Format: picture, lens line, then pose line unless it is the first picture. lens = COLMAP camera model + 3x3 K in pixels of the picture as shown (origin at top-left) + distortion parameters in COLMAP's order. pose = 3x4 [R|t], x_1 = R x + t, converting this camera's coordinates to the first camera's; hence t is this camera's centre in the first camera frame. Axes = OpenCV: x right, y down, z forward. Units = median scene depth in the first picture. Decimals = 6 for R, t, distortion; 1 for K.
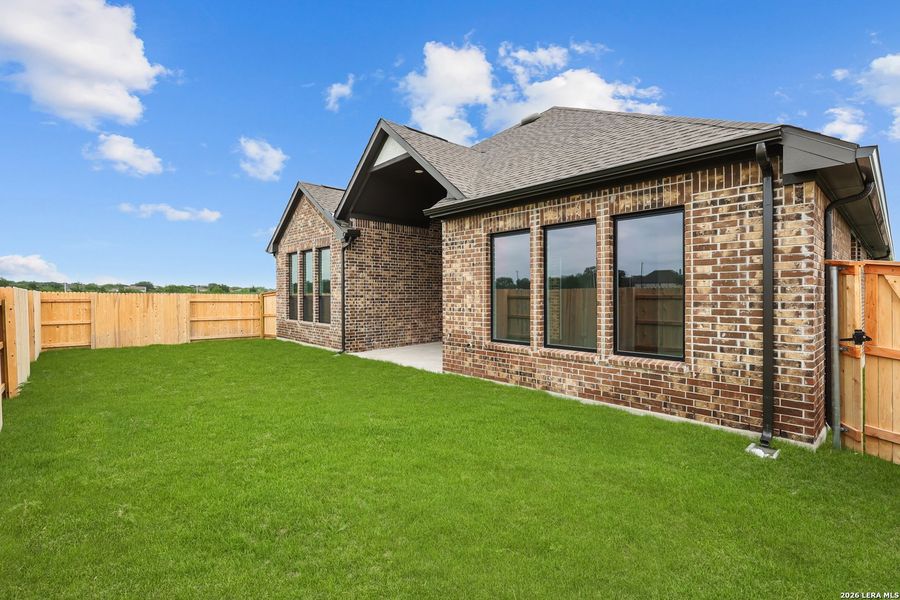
lens RADIAL K [[415.5, 0, 445.6], [0, 415.5, 299.8], [0, 0, 1]] dist [-0.007347, 0.003316]
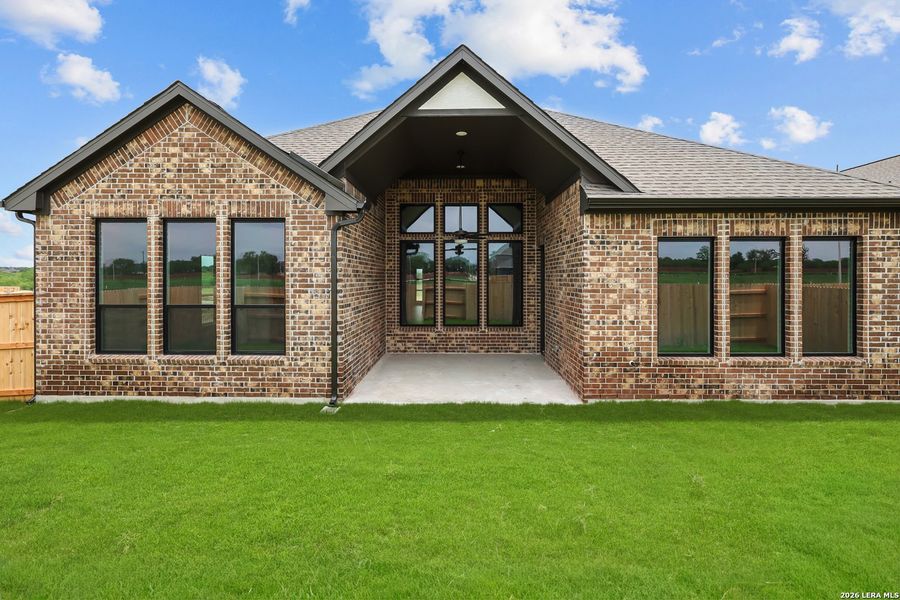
lens RADIAL K [[415.5, 0, 448.6], [0, 415.5, 298.9], [0, 0, 1]] dist [-0.007347, 0.003316]
pose [[0.685817, -0.001817, 0.727772, -0.973037], [0.007415, 0.999962, -0.004492, -0.027322], [-0.727736, 0.008477, 0.685805, 0.812213]]
